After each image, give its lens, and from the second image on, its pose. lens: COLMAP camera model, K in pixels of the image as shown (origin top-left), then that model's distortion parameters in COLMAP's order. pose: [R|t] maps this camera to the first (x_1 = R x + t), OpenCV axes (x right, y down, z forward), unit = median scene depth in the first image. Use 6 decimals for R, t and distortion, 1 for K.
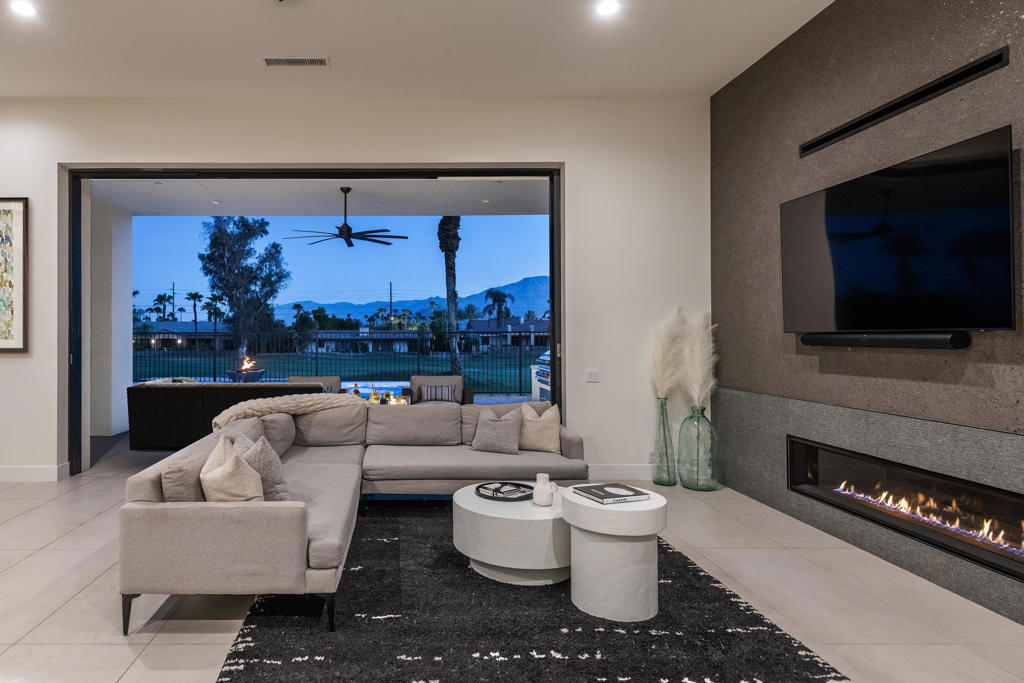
lens RADIAL K [[601.8, 0, 395.7], [0, 601.8, 331.8], [0, 0, 1]] dist [0.012729, -0.003259]
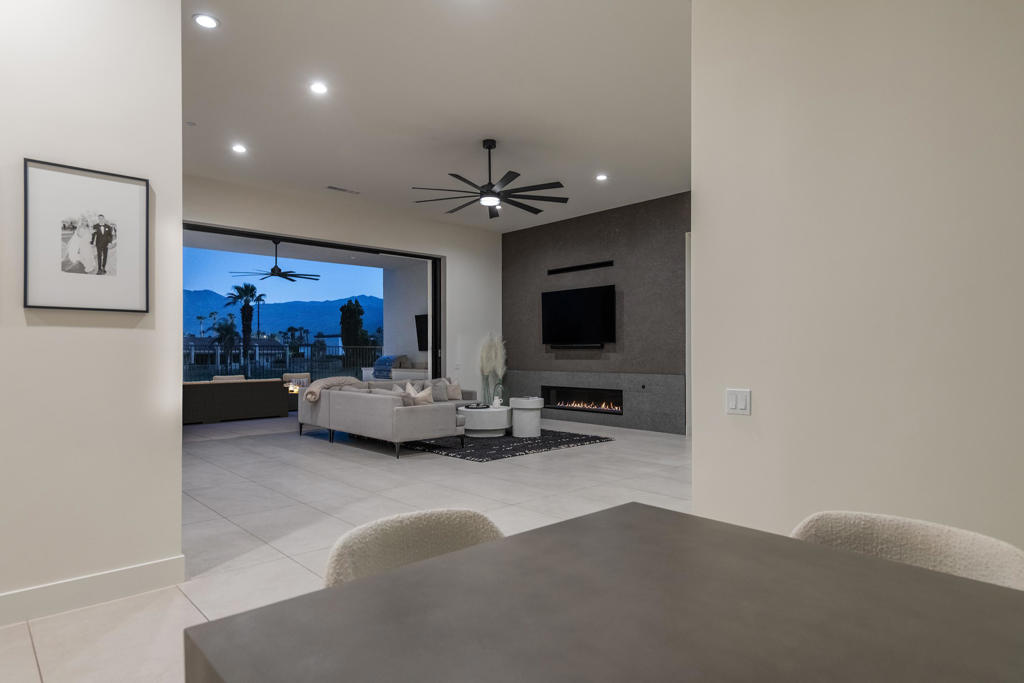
lens RADIAL K [[599.9, 0, 512.0], [0, 599.9, 341.5], [0, 0, 1]] dist [0.009151, -0.001115]
pose [[0.733522, 0.015417, 0.679491, -0.165325], [-0.004828, 0.999836, -0.017472, 0.004989], [-0.679649, 0.009535, 0.733476, -0.106494]]
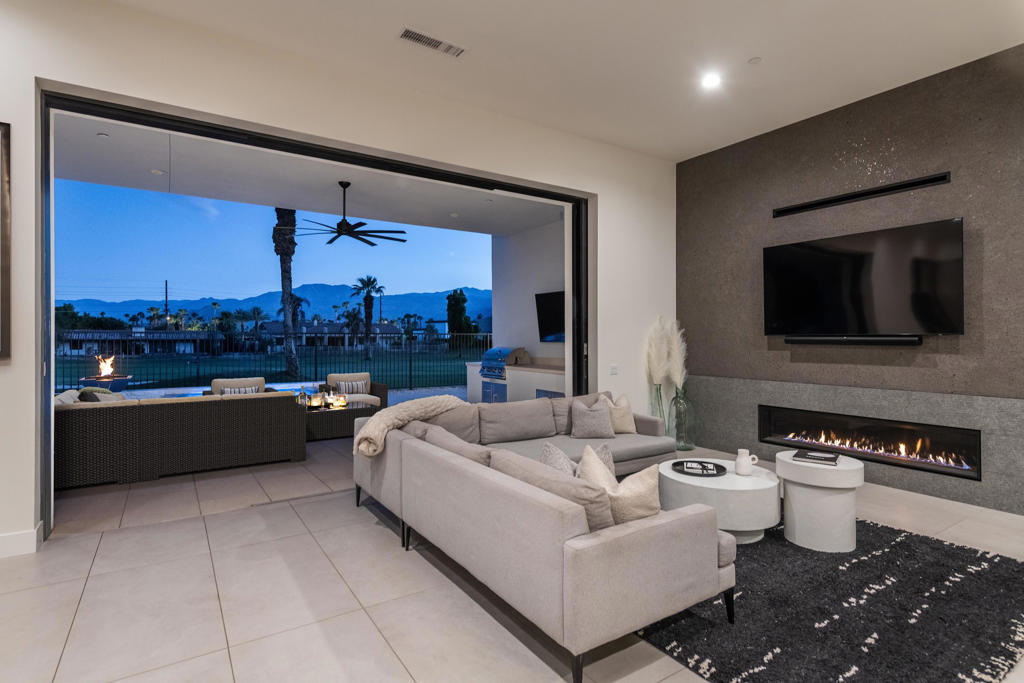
lens RADIAL K [[516.0, 0, 509.6], [0, 516.0, 334.8], [0, 0, 1]] dist [0.023843, -0.009797]
pose [[0.832134, 0.005295, 0.554550, -0.083738], [-0.006575, 0.999978, 0.000318, 0.000505], [-0.554536, -0.003910, 0.832151, 0.043193]]
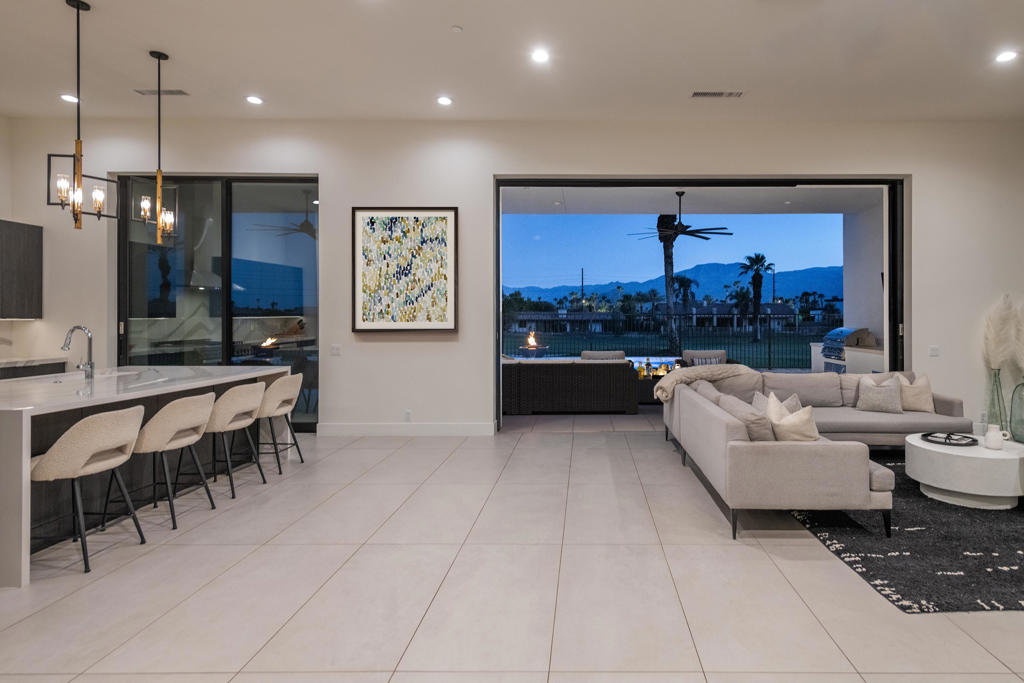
lens RADIAL K [[549.3, 0, 583.5], [0, 549.3, 316.3], [0, 0, 1]] dist [0.012425, -0.000774]
pose [[0.999984, 0.003043, 0.004827, -0.072315], [-0.003067, 0.999983, 0.005003, 0.000020], [-0.004812, -0.005018, 0.999976, -0.020262]]
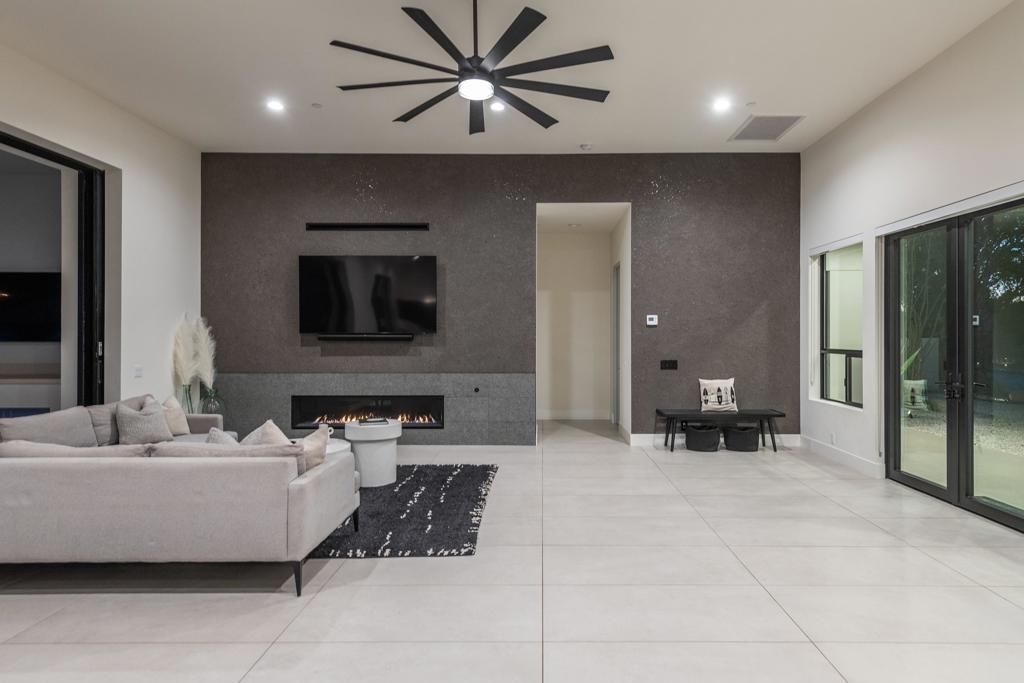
lens RADIAL K [[583.6, 0, 550.3], [0, 583.6, 335.0], [0, 0, 1]] dist [0.001028, -0.000935]
pose [[-0.022606, 0.005291, 0.999730, -0.142008], [-0.007089, 0.999960, -0.005453, 0.001406], [-0.999719, -0.007210, -0.022567, 0.051293]]
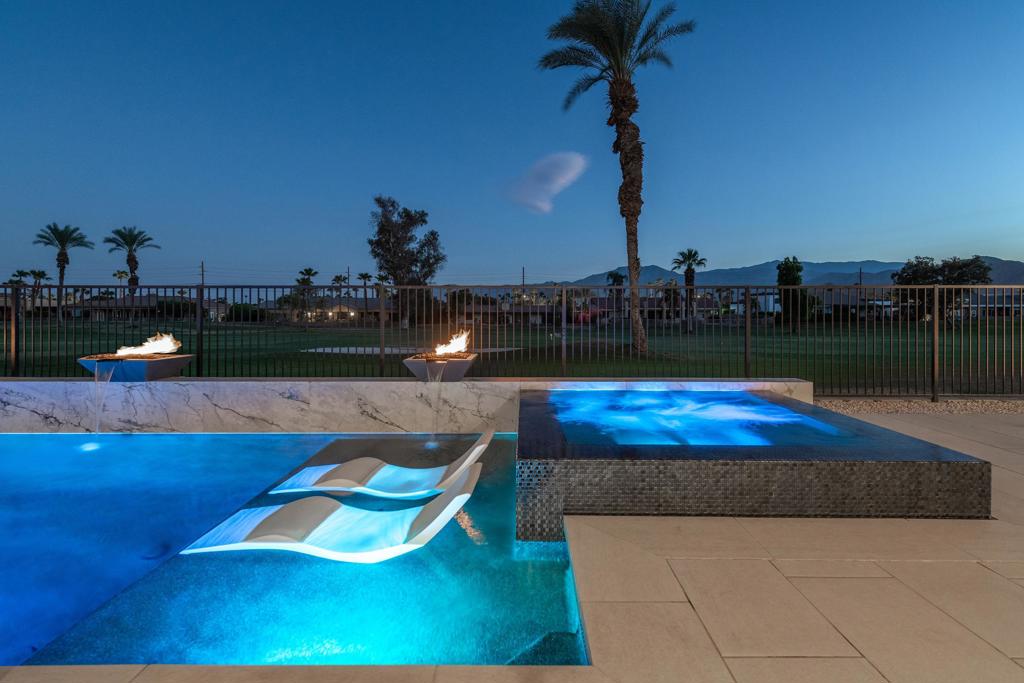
lens RADIAL K [[462.3, 0, 521.5], [0, 462.3, 311.7], [0, 0, 1]] dist [0.003993, 0.000194]
pose [[0.999995, 0.003068, 0.000658, -0.081511], [-0.003073, 0.999963, 0.008036, 0.009545], [-0.000633, -0.008038, 0.999967, 0.282544]]
